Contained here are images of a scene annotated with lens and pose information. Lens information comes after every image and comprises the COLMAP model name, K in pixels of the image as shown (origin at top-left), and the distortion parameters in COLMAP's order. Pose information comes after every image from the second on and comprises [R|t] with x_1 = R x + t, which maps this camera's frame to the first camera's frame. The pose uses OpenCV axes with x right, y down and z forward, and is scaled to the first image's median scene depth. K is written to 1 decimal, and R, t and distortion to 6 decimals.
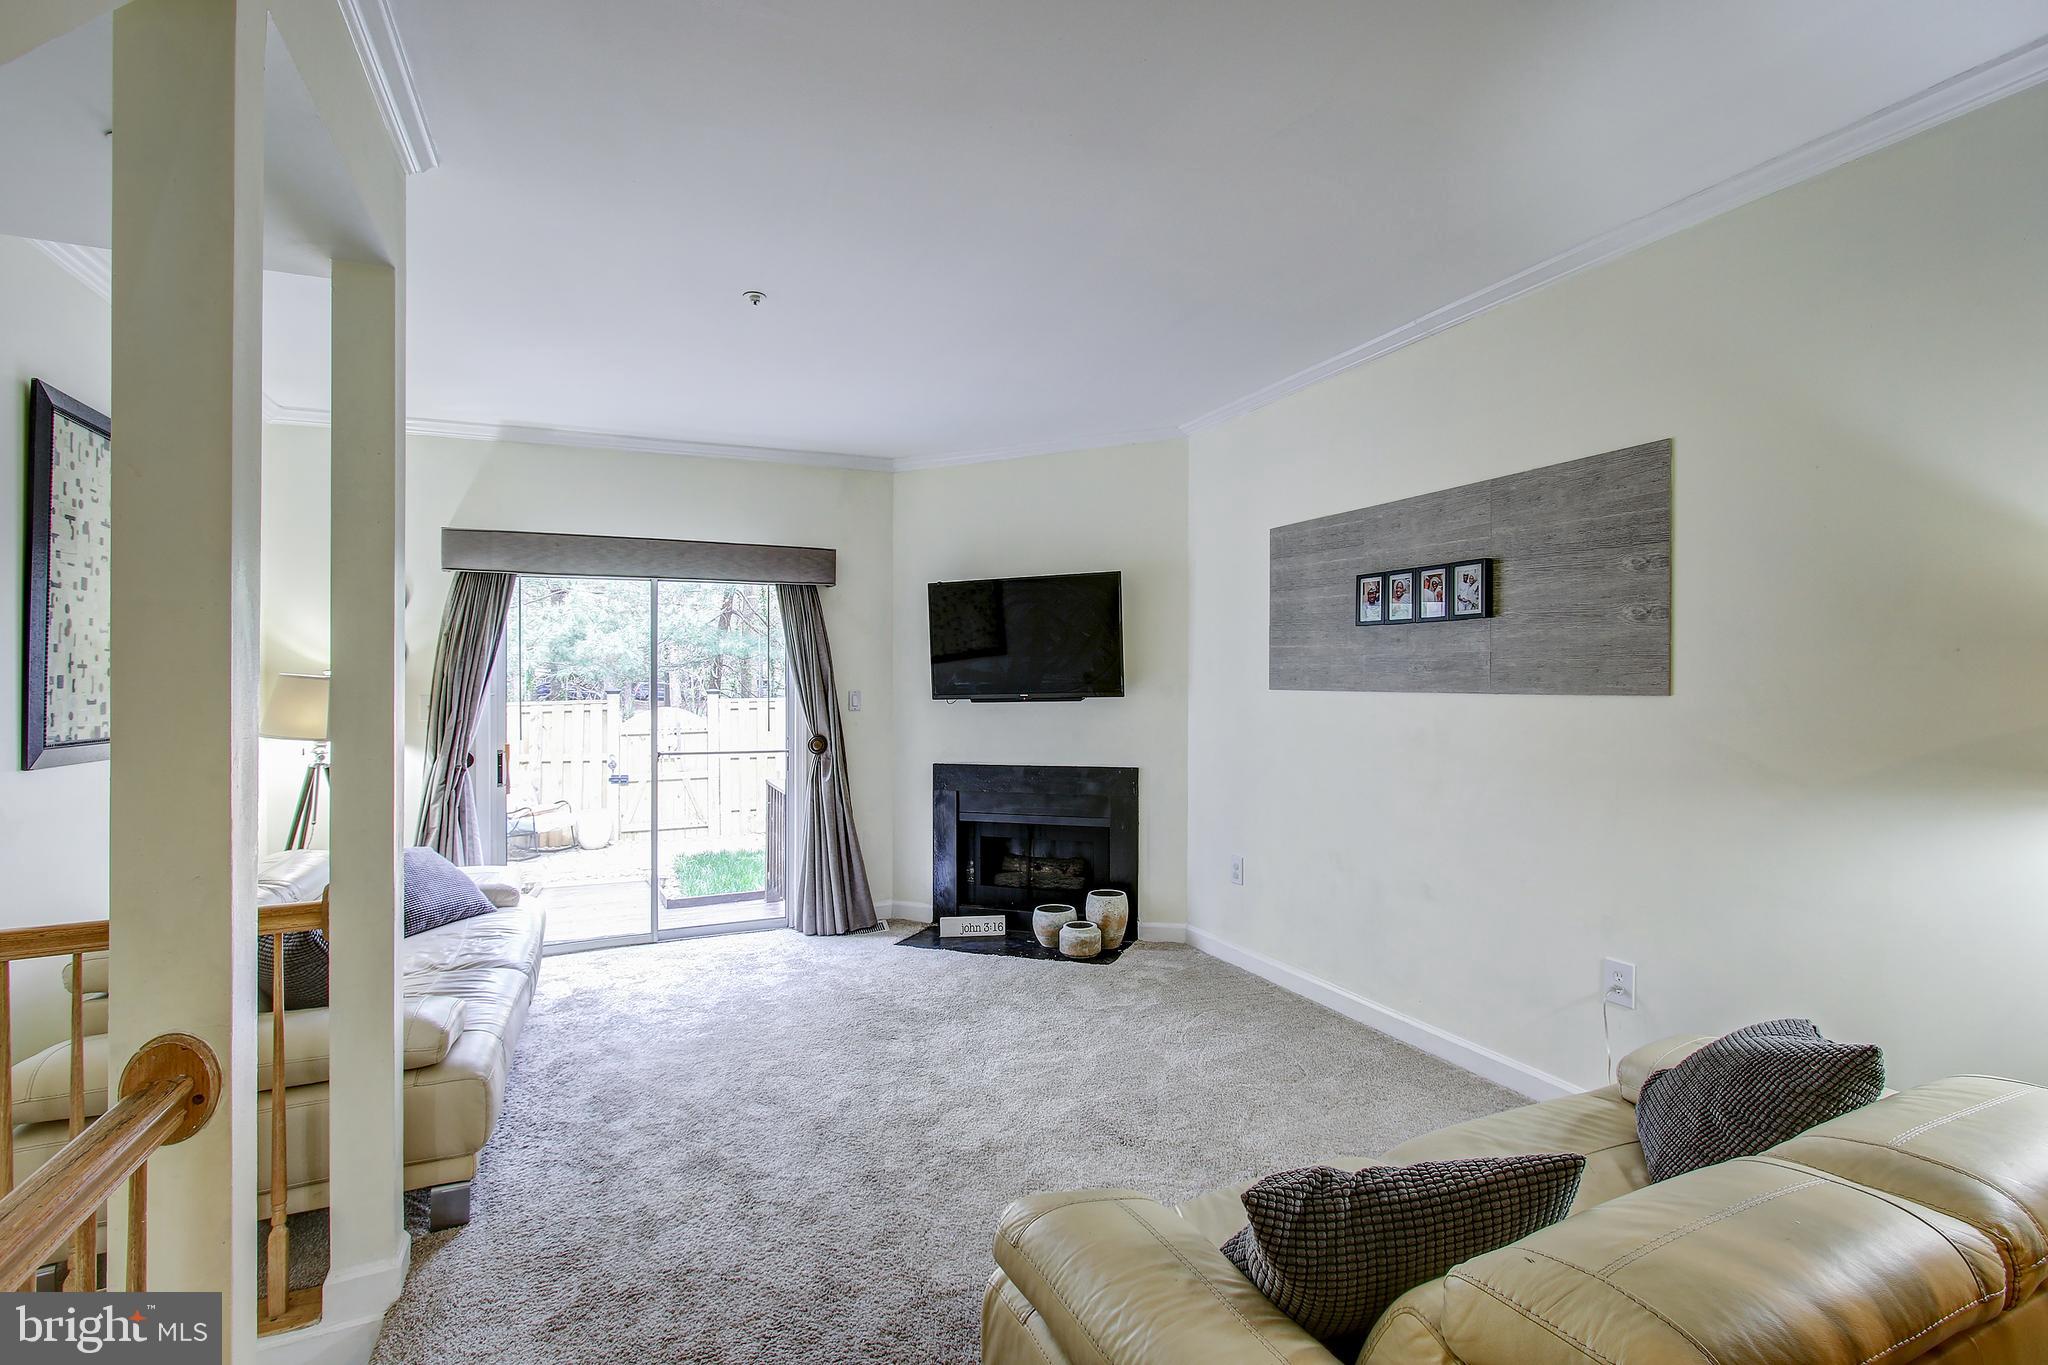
lens RADIAL K [[937.4, 0, 1054.4], [0, 937.4, 685.2], [0, 0, 1]] dist [-0.013813, 0.000004]
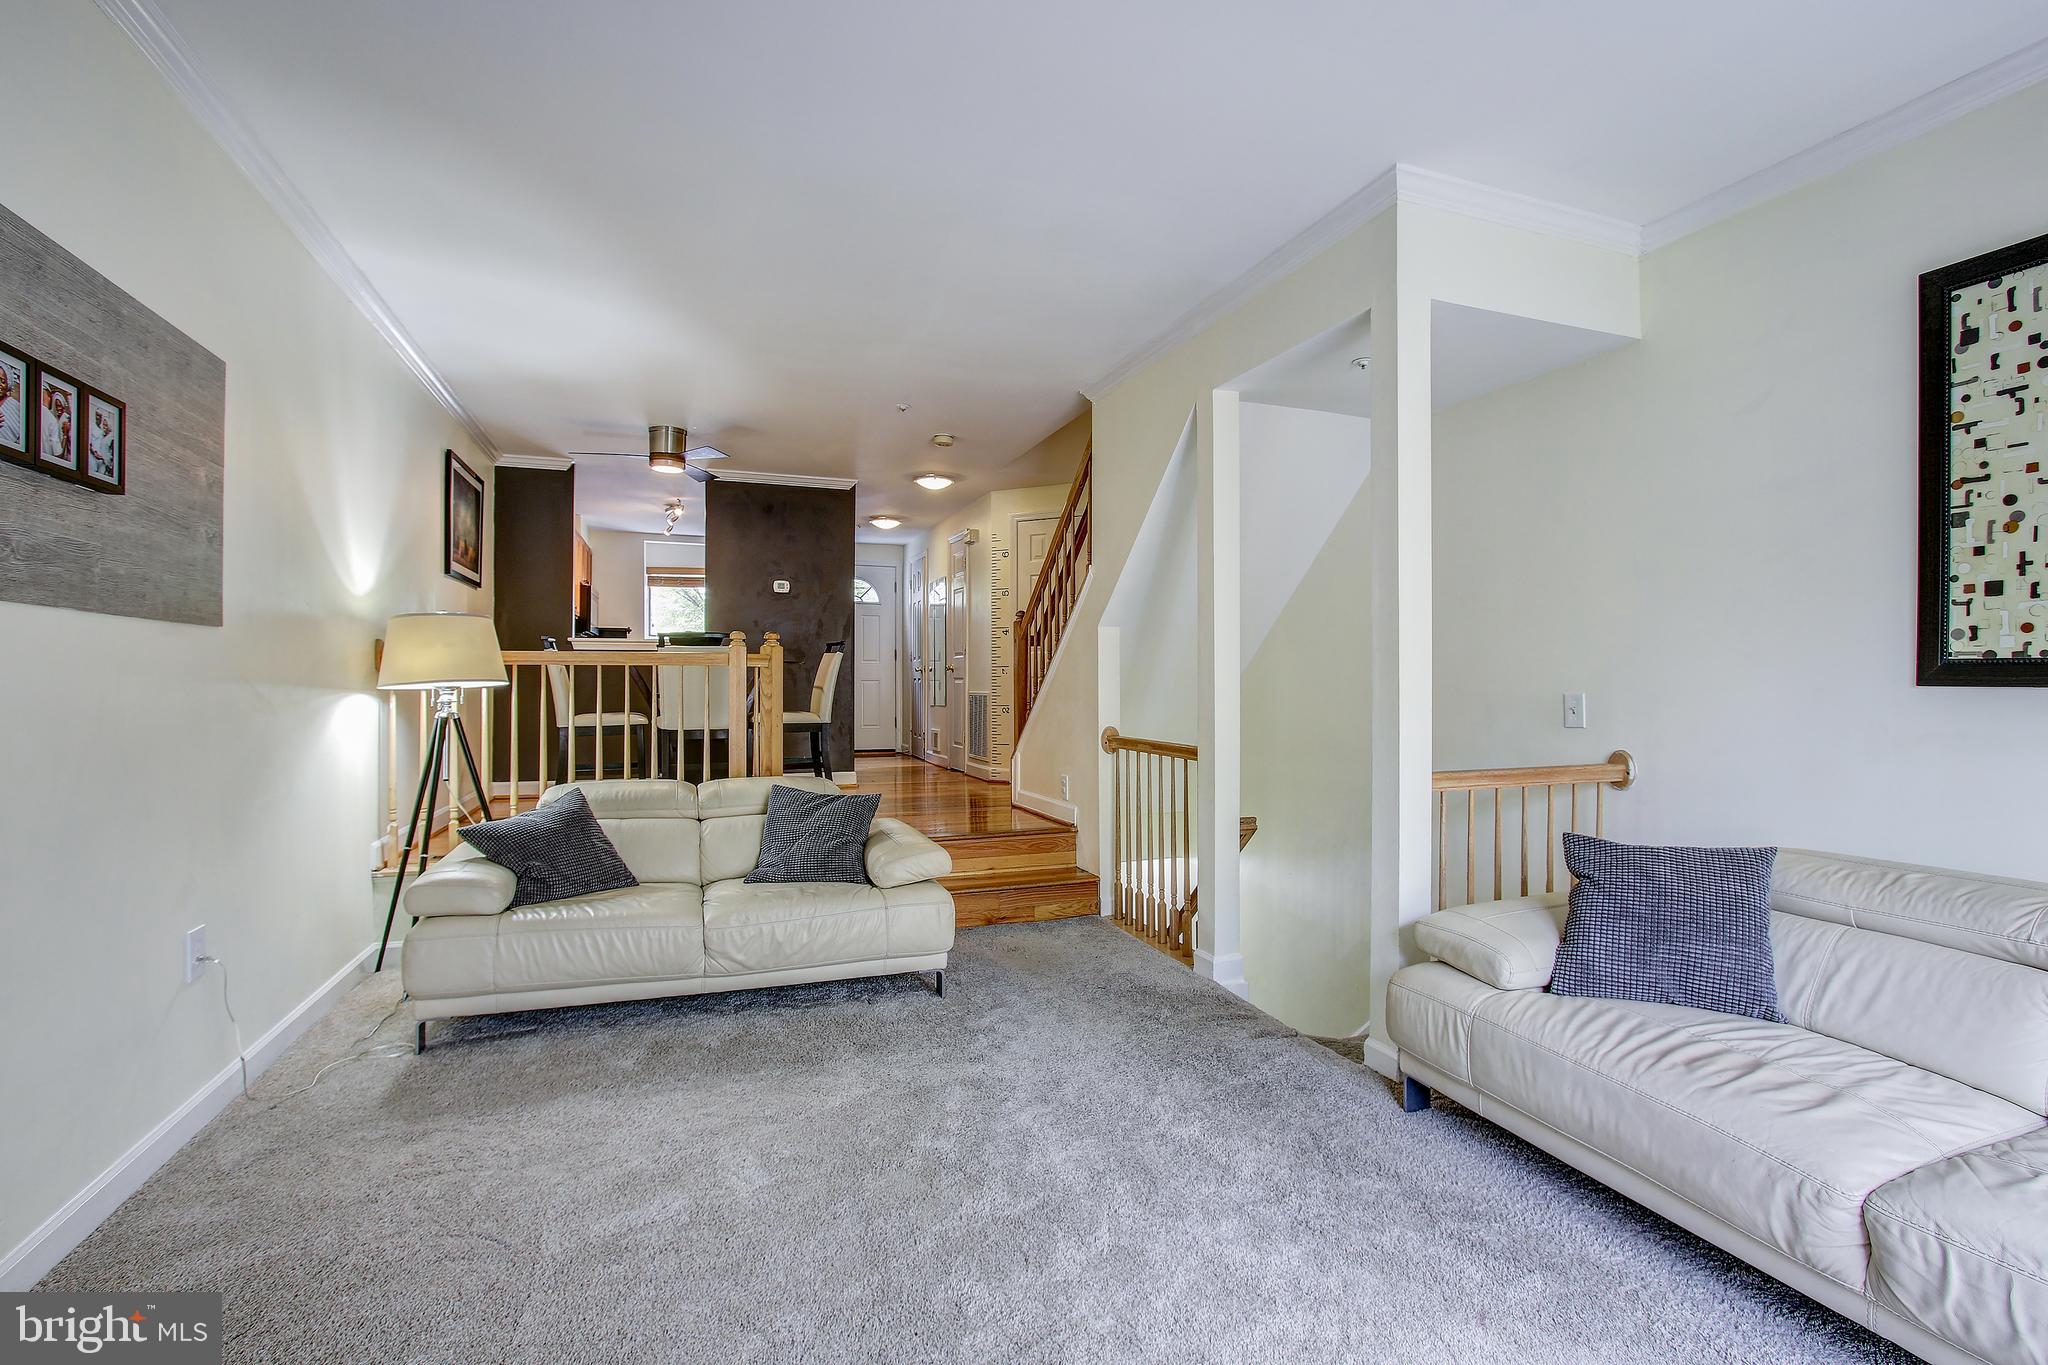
lens RADIAL K [[937.4, 0, 1054.4], [0, 937.4, 685.2], [0, 0, 1]] dist [-0.013813, 0.000004]
pose [[-0.998040, 0.007109, 0.062173, -0.144079], [0.007879, 0.999895, 0.012162, 0.037028], [-0.062080, 0.012628, -0.997991, 1.040506]]
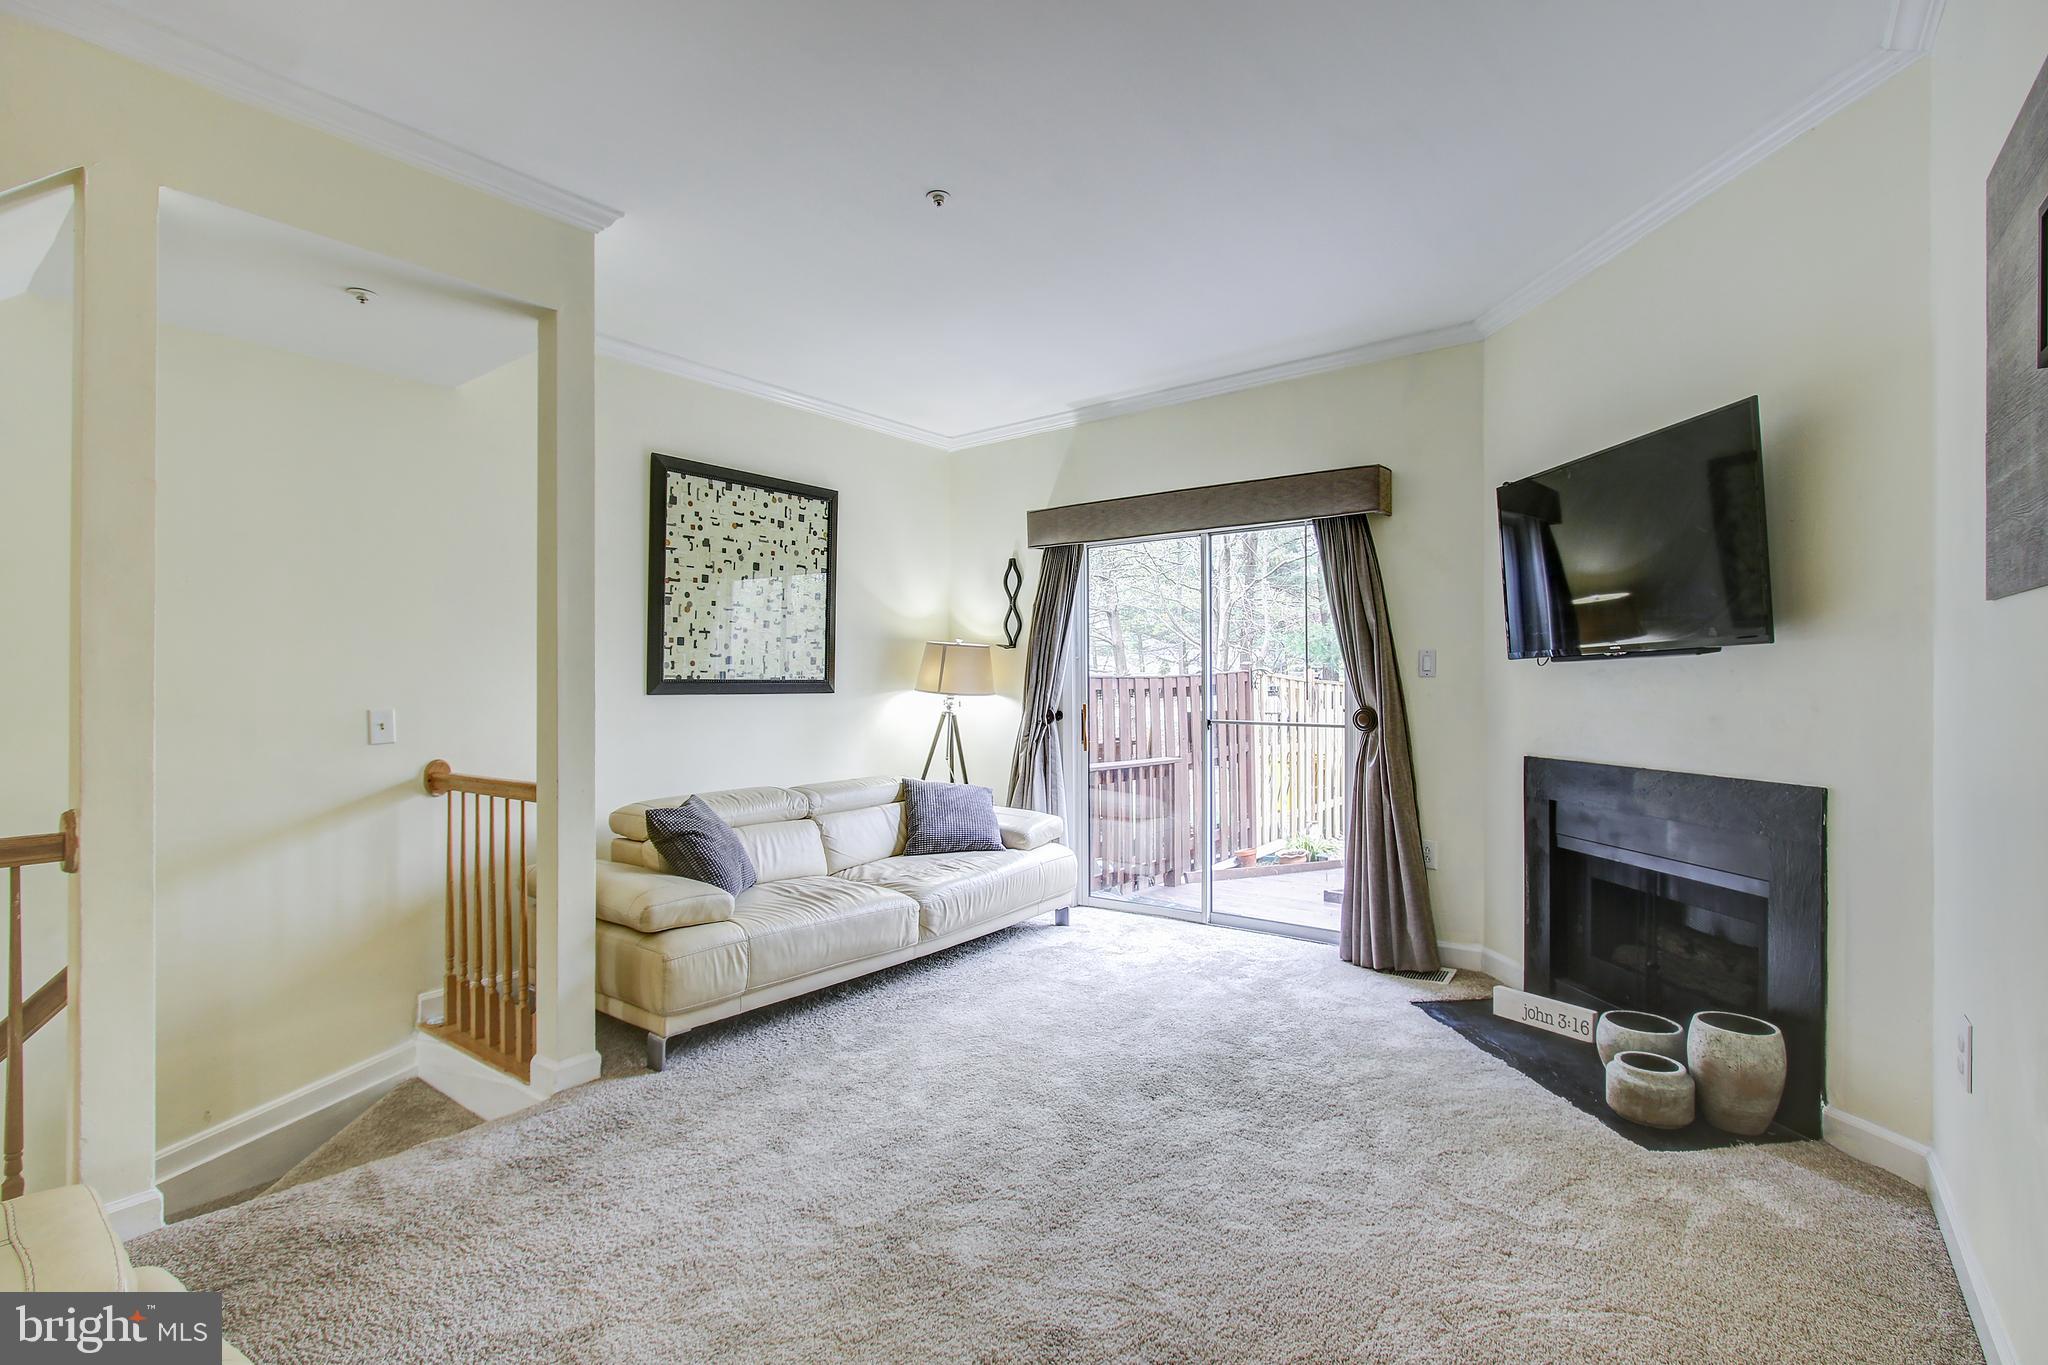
lens RADIAL K [[950.9, 0, 1054.6], [0, 950.9, 681.8], [0, 0, 1]] dist [-0.012715, -0.000502]
pose [[0.471890, 0.002353, -0.881654, 0.350734], [-0.000388, 0.999997, 0.002461, 0.032928], [0.881657, -0.000820, 0.471889, 0.436351]]
